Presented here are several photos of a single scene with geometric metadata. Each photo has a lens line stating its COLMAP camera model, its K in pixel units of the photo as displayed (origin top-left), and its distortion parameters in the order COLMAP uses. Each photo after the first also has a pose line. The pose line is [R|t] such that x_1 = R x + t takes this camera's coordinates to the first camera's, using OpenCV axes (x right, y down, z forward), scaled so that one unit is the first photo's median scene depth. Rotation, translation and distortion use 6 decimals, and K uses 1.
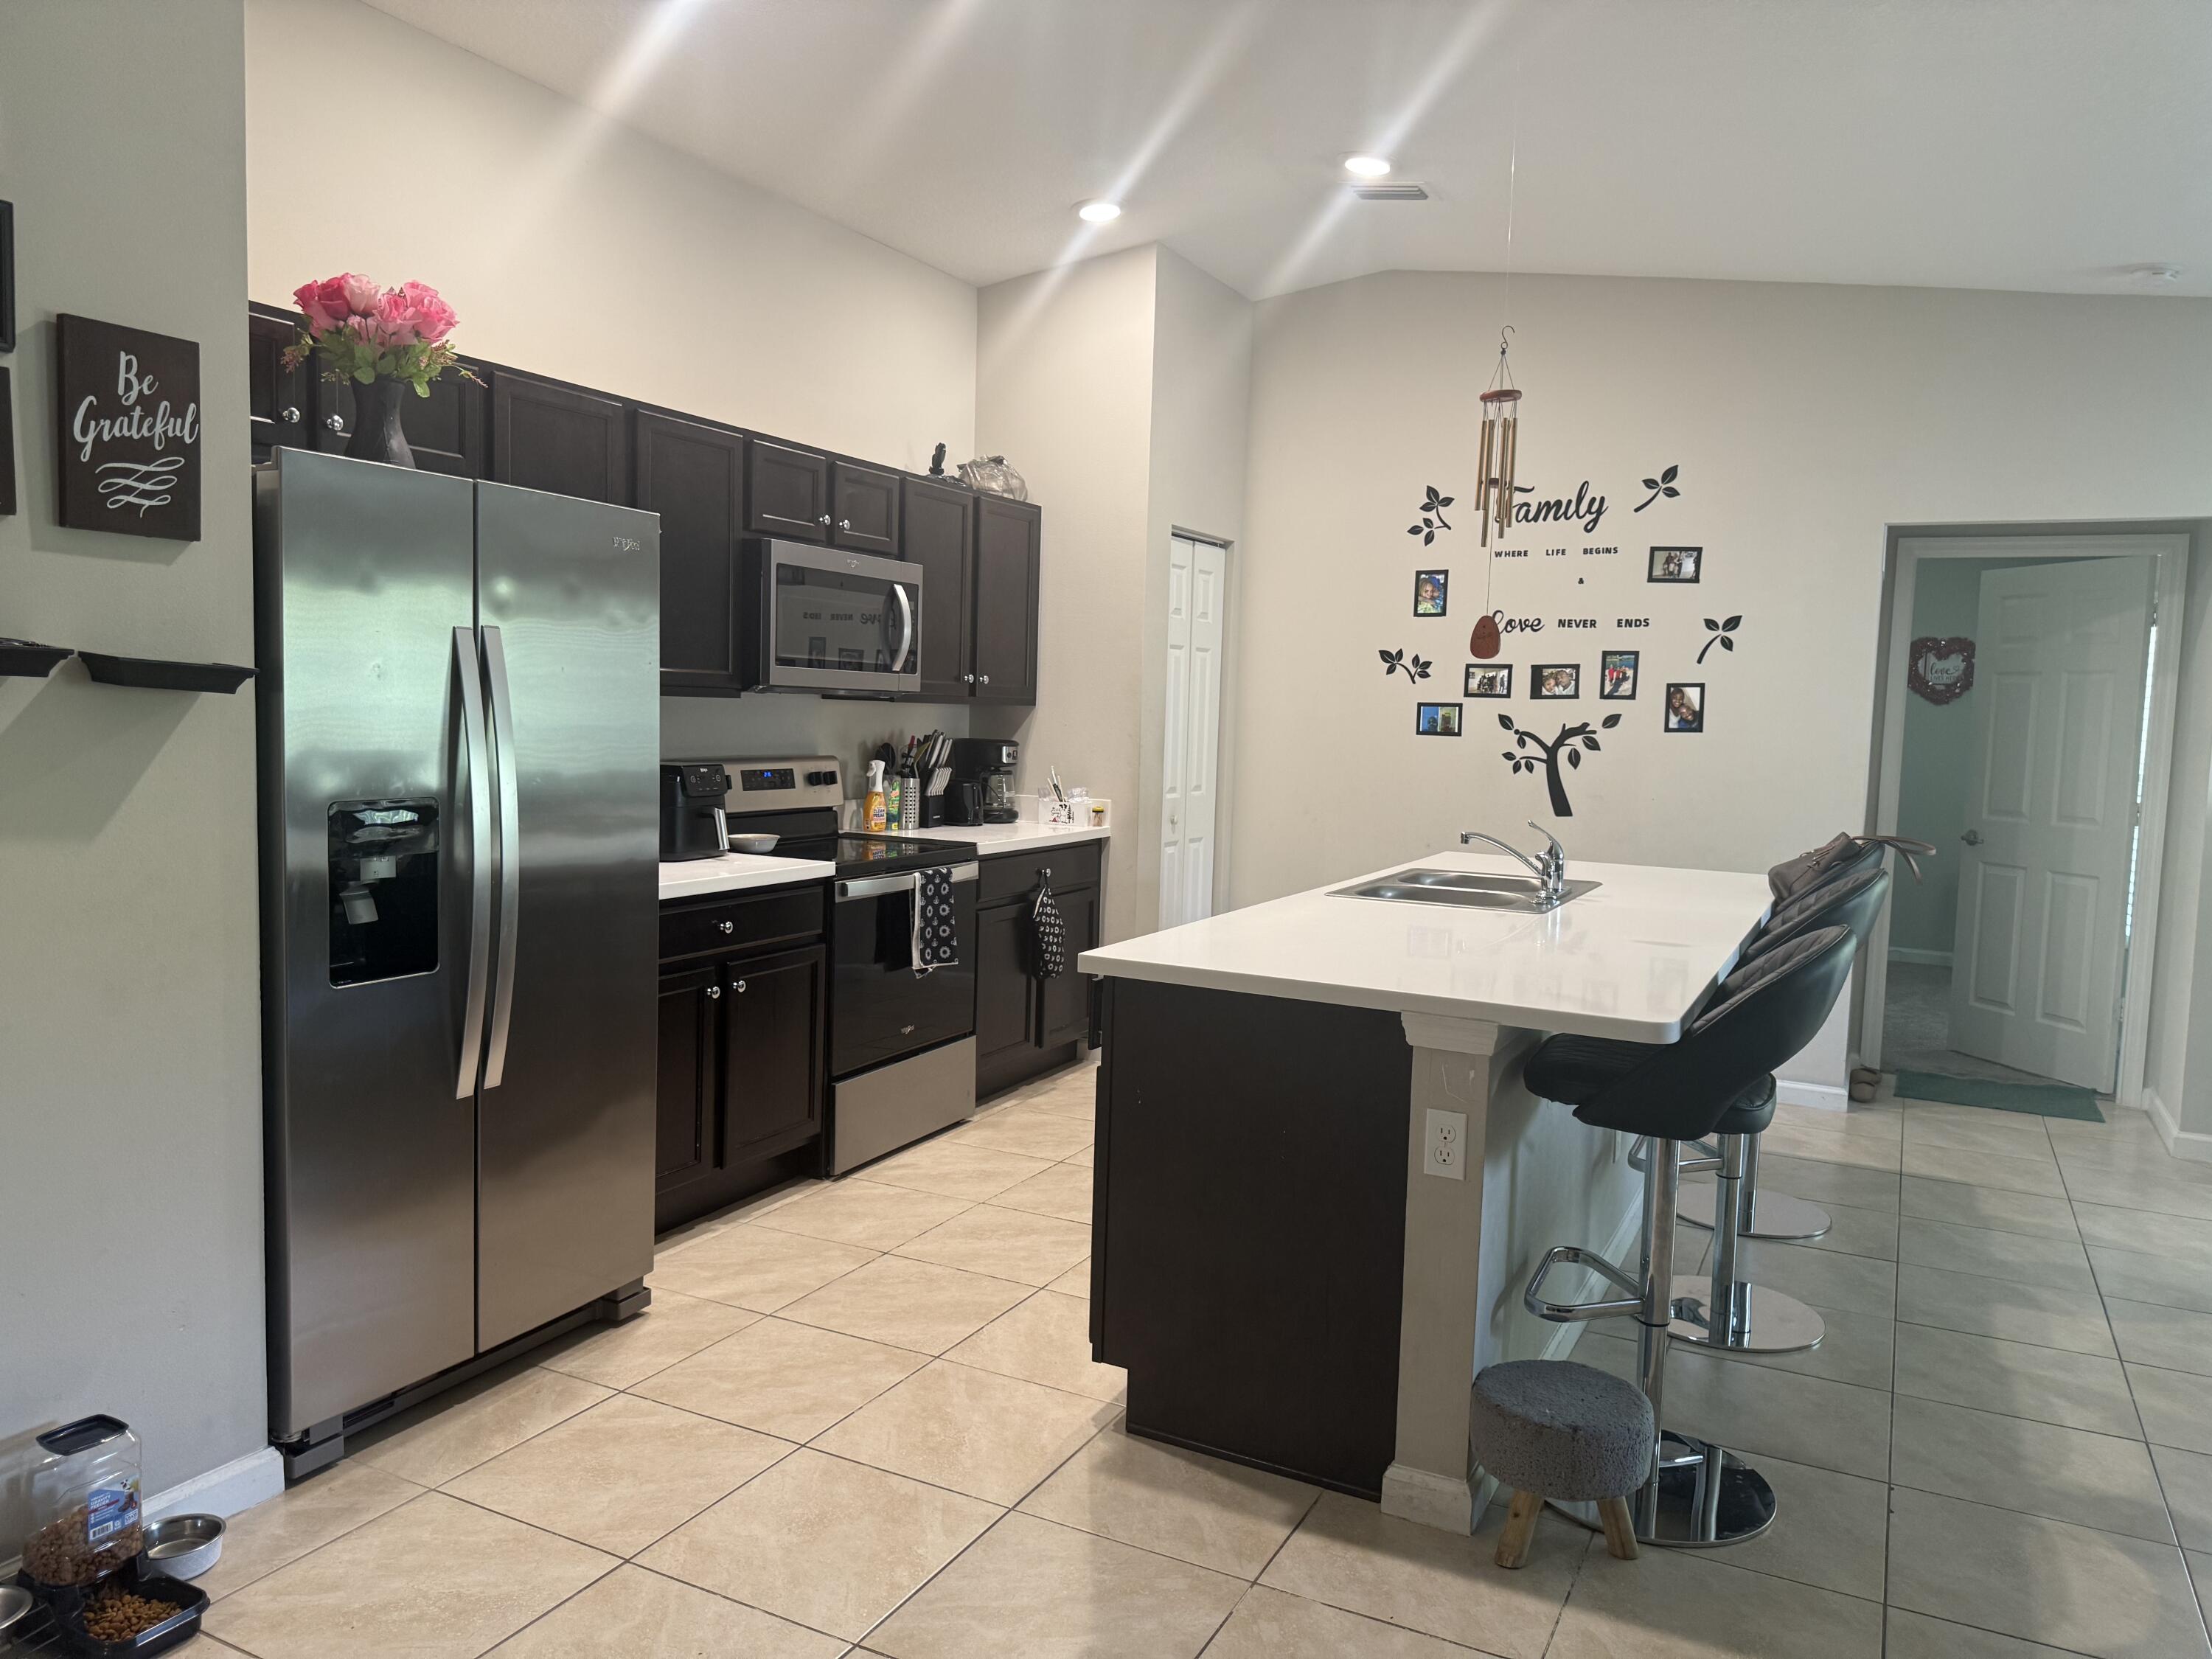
lens RADIAL K [[1549.4, 0, 1106.0], [0, 1549.4, 829.5], [0, 0, 1]] dist [0.061032, -0.066947]
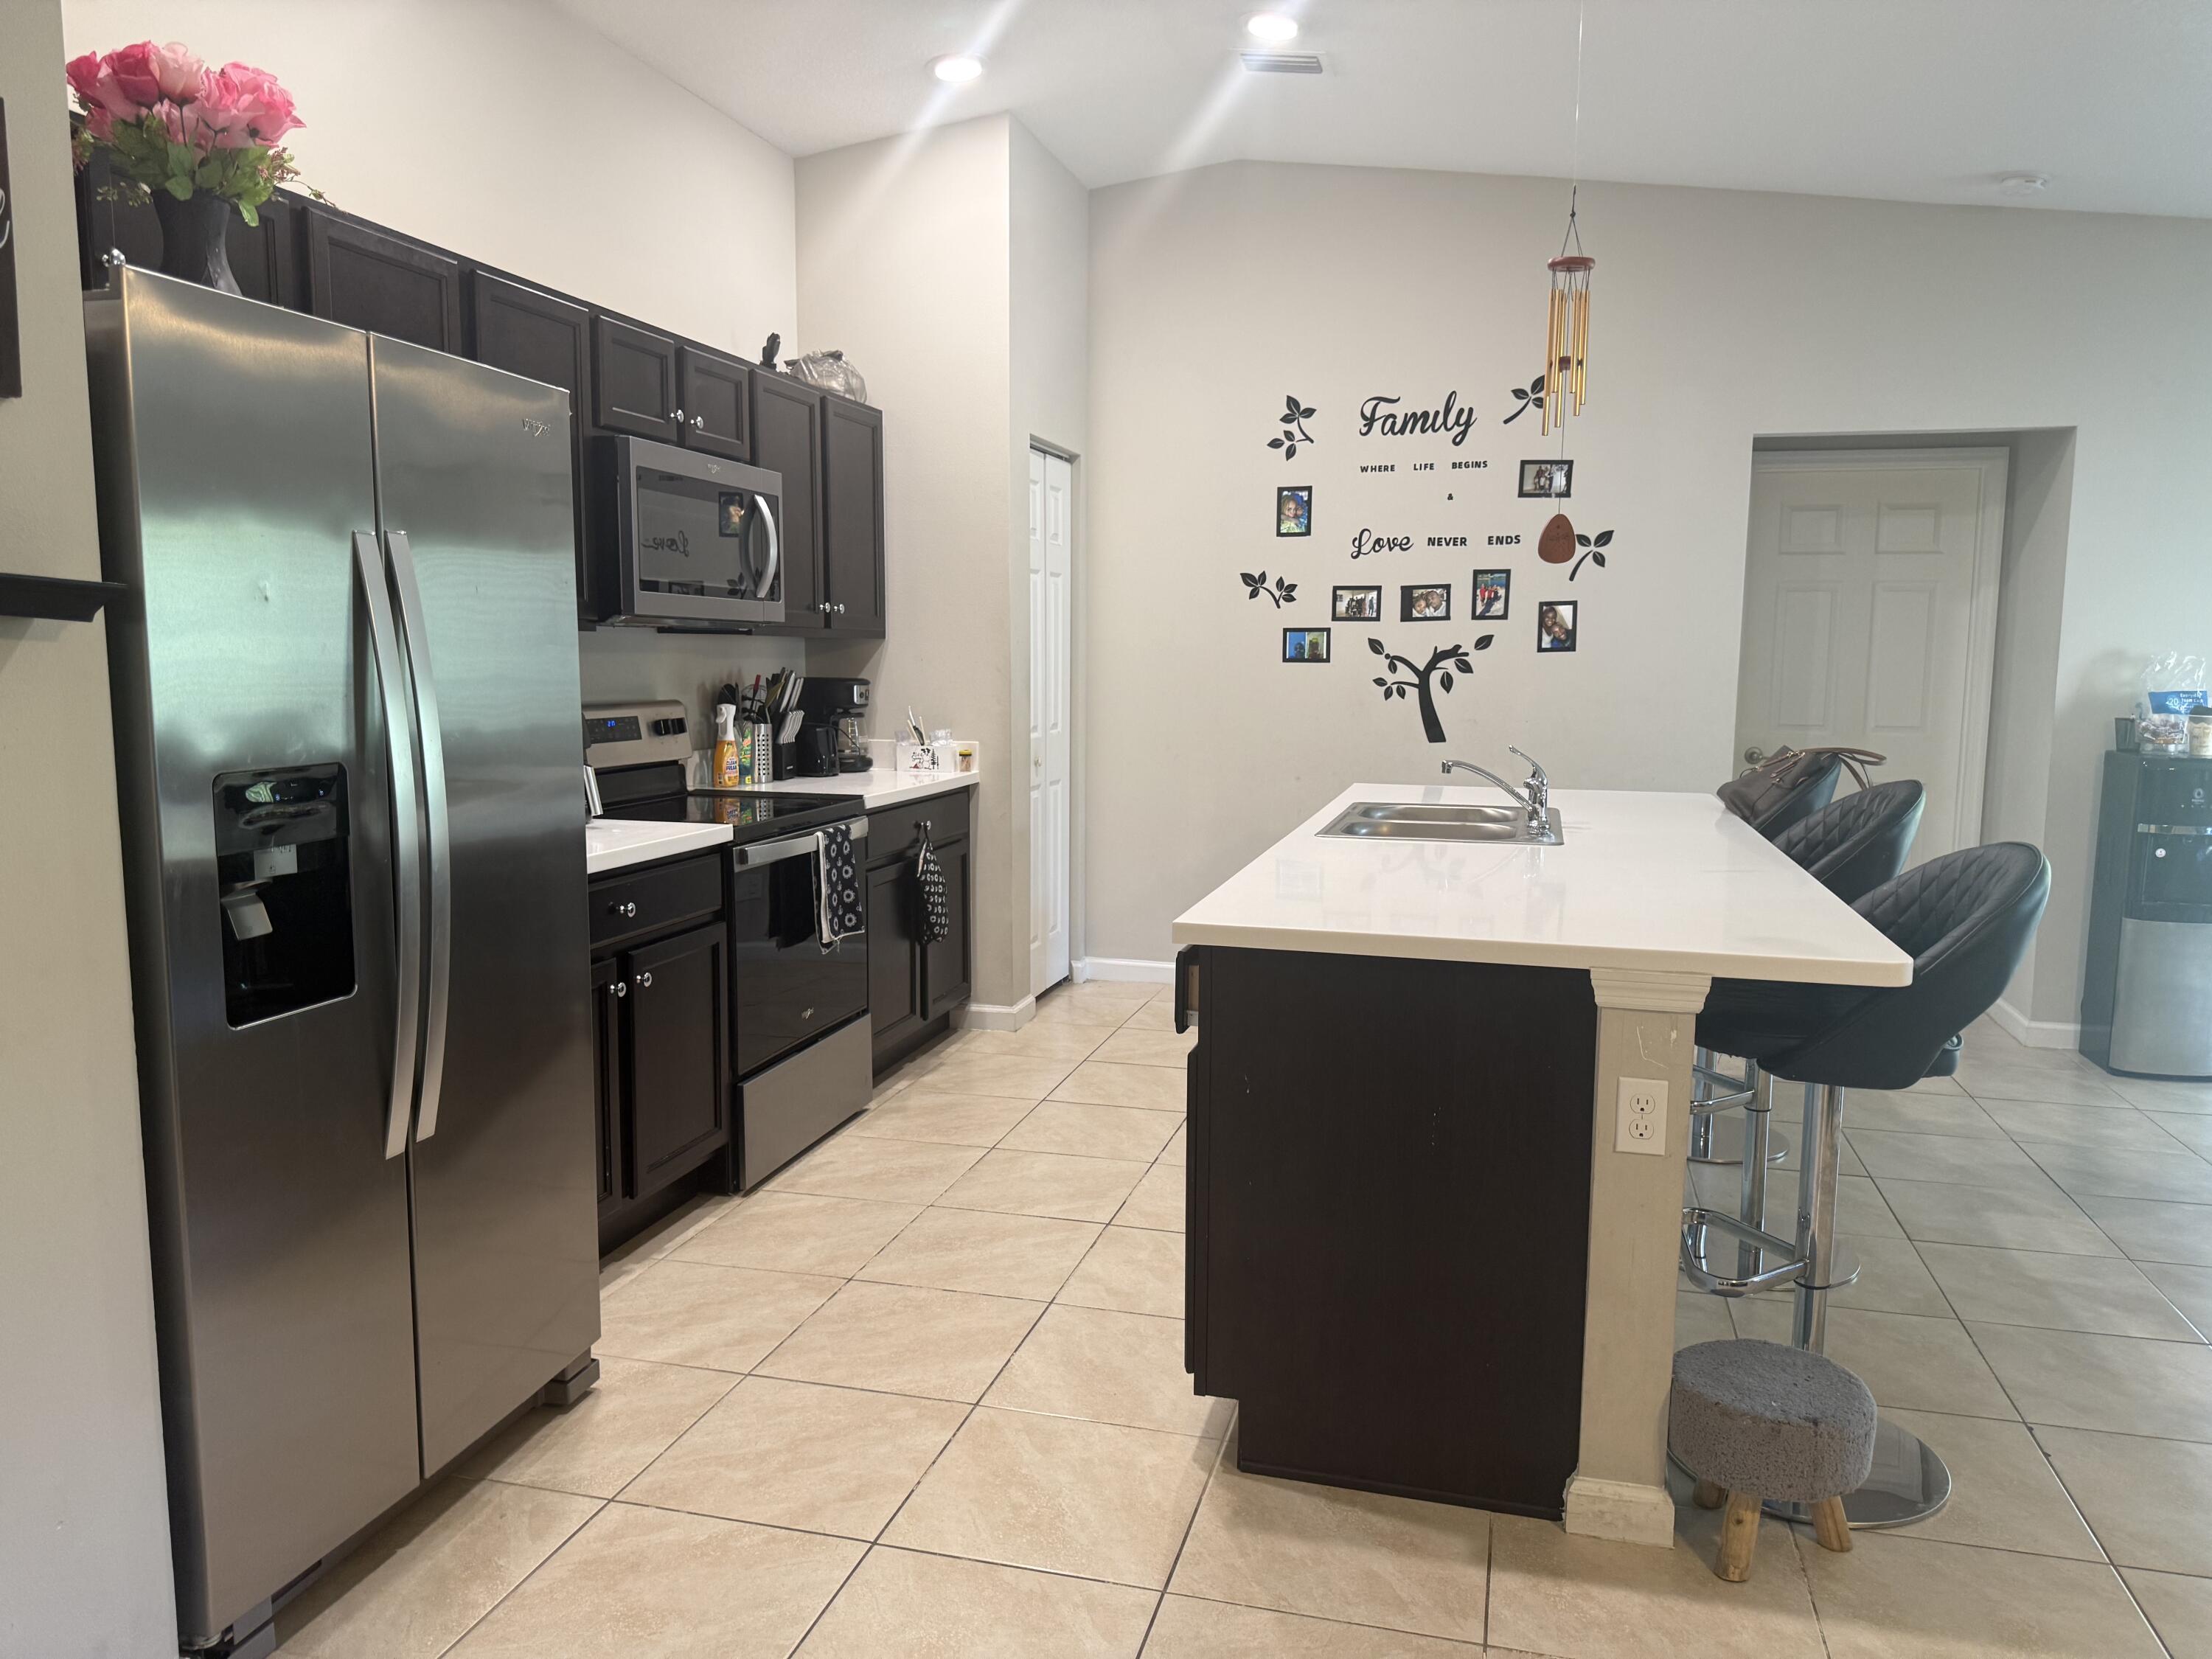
lens RADIAL K [[1554.3, 0, 1108.0], [0, 1554.3, 838.0], [0, 0, 1]] dist [0.058869, -0.062656]
pose [[0.977414, -0.047688, 0.205881, -0.122154], [0.038810, 0.998143, 0.046948, -0.002912], [-0.207737, -0.037897, 0.977450, 0.103675]]
